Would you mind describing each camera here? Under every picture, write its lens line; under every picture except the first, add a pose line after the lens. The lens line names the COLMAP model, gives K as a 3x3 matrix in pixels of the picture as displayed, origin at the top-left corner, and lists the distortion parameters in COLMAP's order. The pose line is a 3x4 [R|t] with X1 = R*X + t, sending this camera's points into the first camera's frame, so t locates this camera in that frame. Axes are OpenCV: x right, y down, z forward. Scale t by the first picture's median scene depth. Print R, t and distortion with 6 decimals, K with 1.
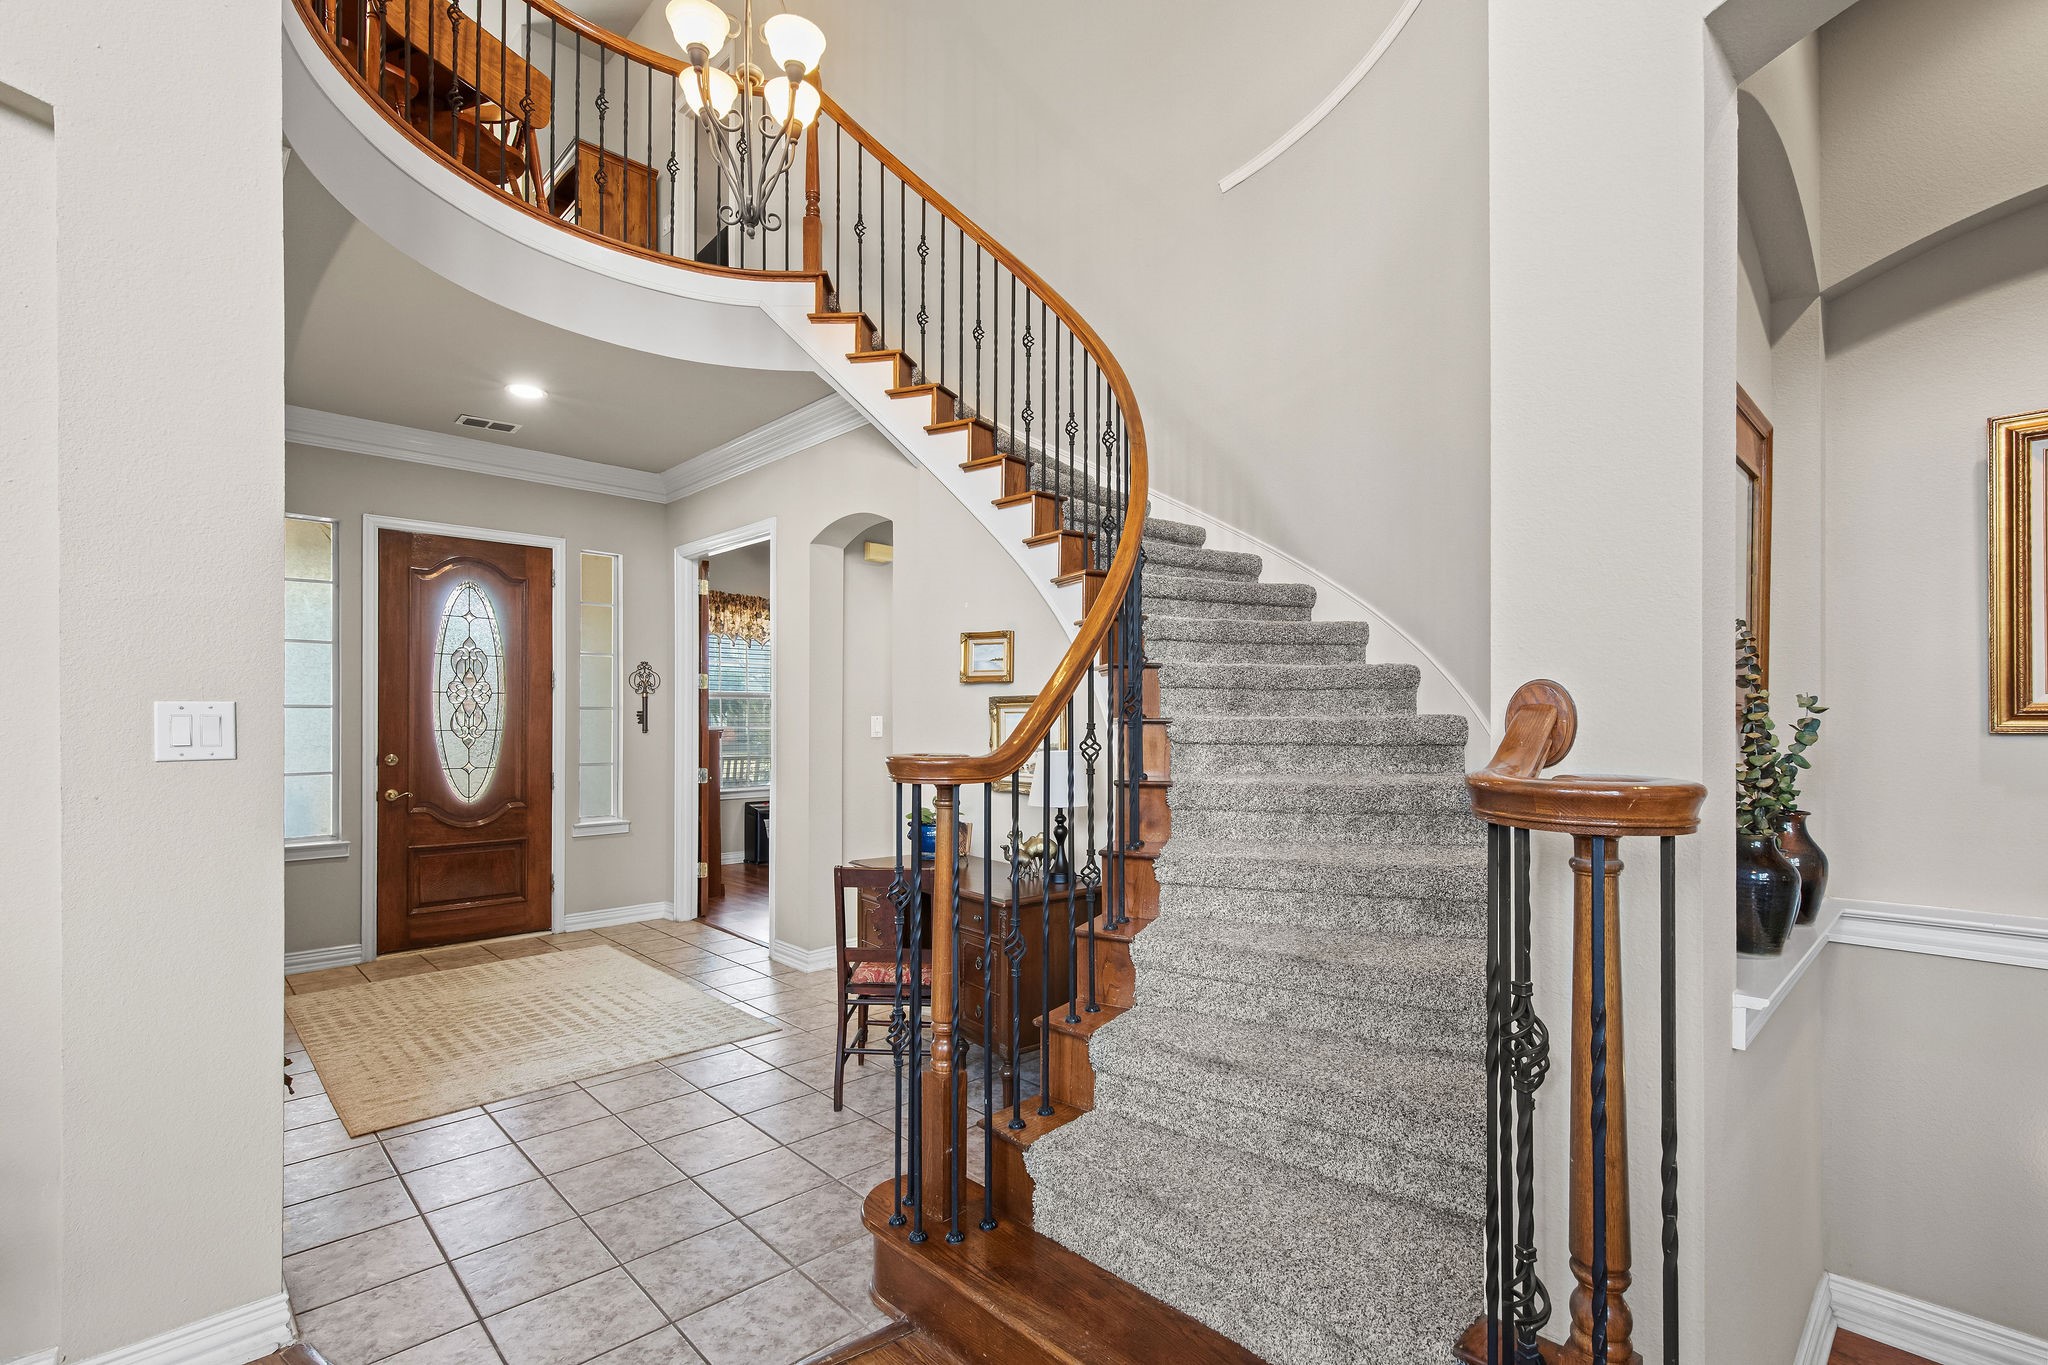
lens RADIAL K [[927.2, 0, 1032.3], [0, 927.2, 711.0], [0, 0, 1]] dist [0.001809, 0.000173]
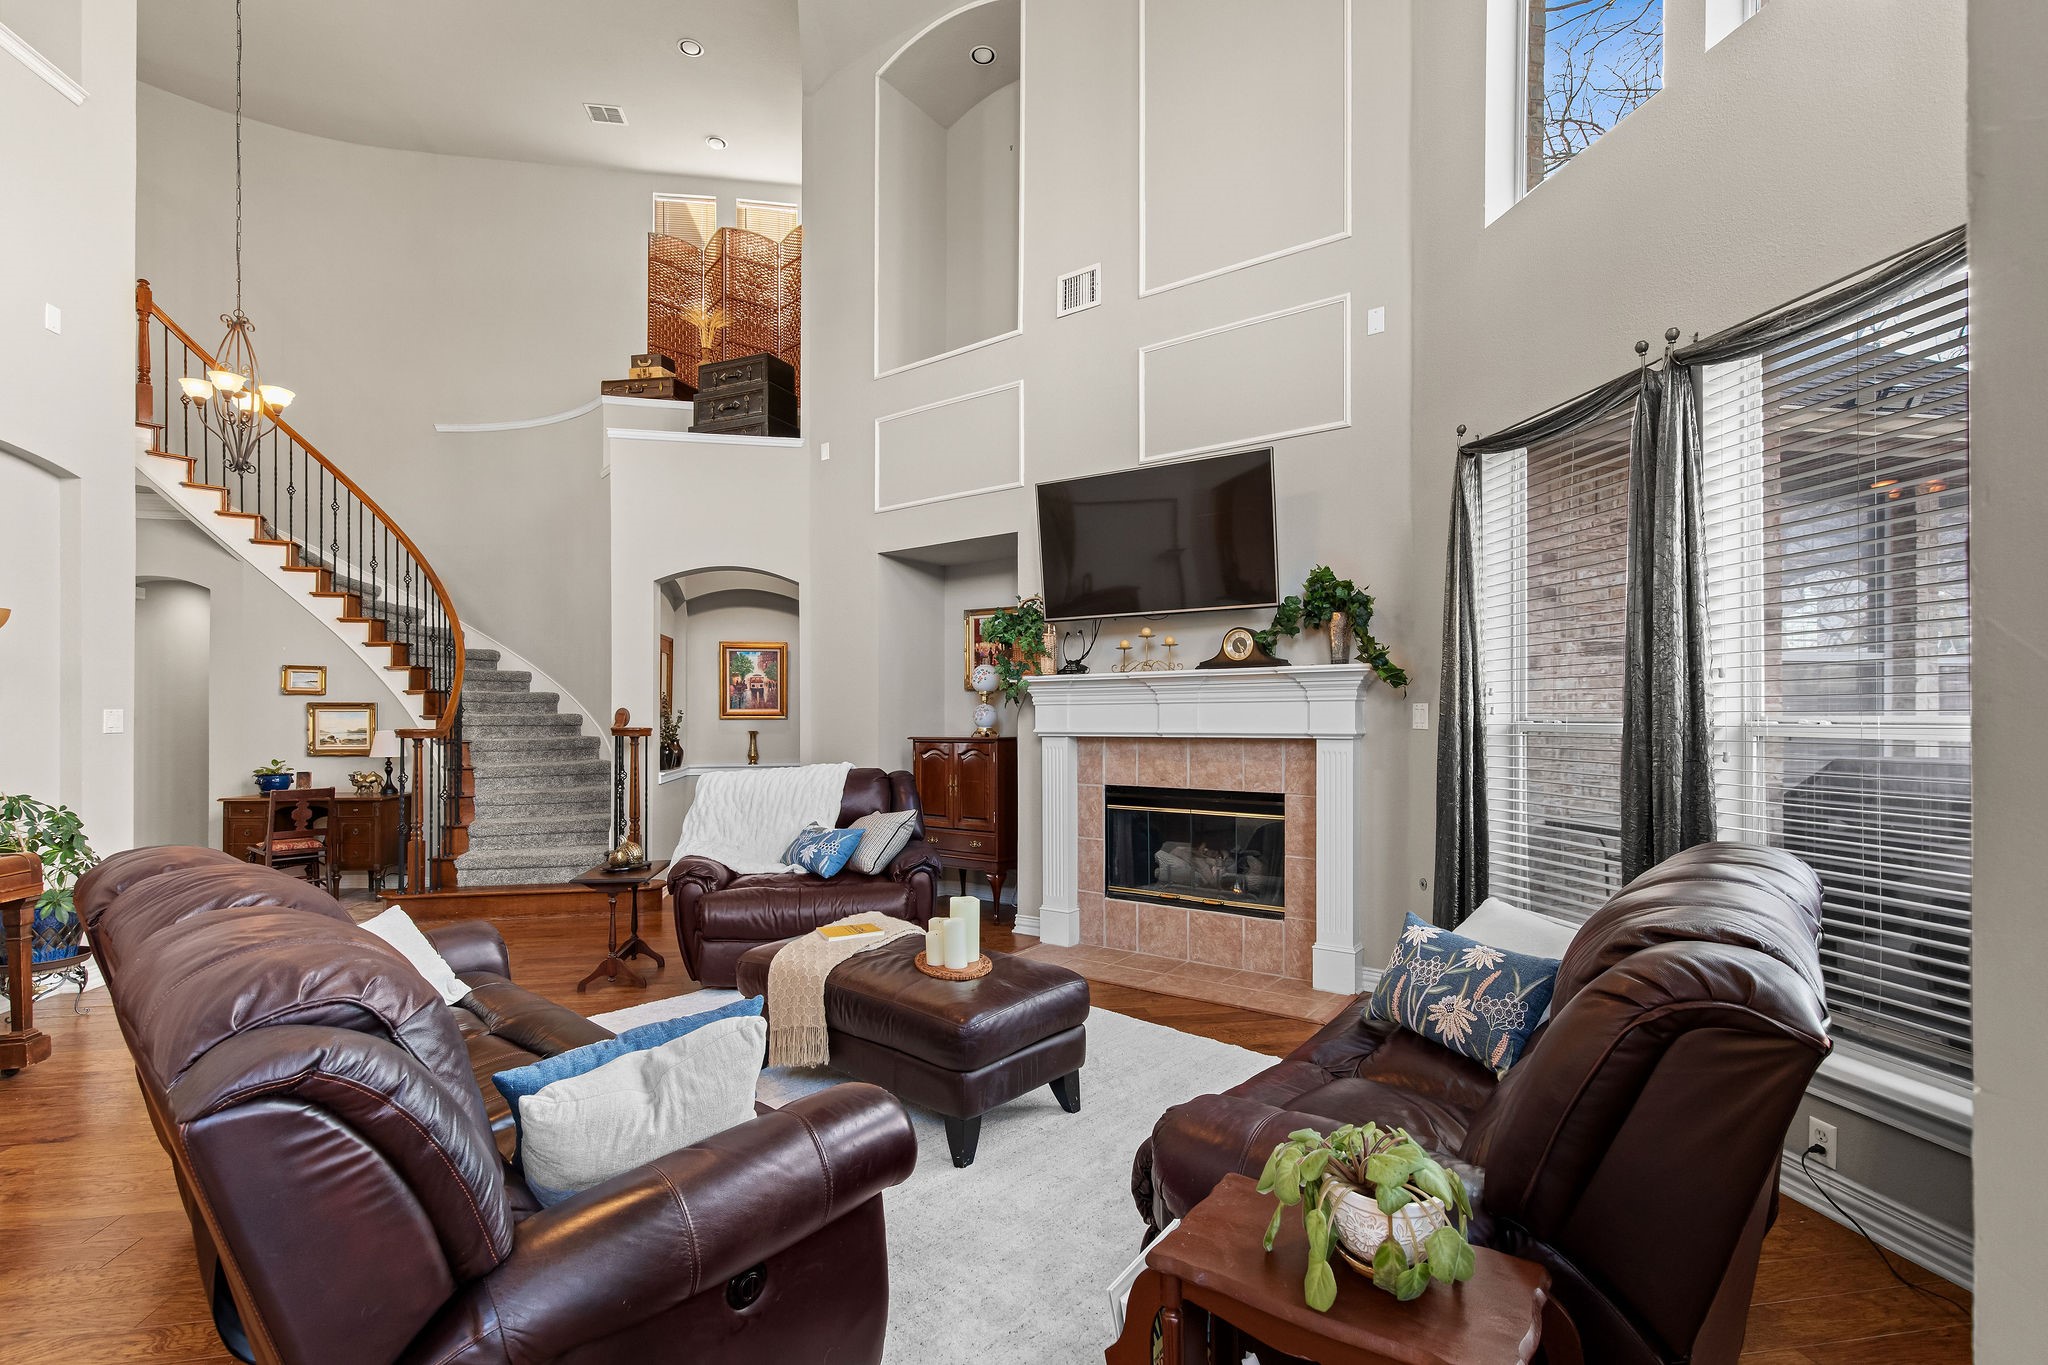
lens RADIAL K [[927.2, 0, 1032.3], [0, 927.2, 711.0], [0, 0, 1]] dist [0.001809, 0.000173]
pose [[0.551590, 0.005295, 0.834099, -1.143880], [-0.009639, 0.999954, 0.000027, -0.019150], [-0.834060, -0.008055, 0.551615, -1.707251]]
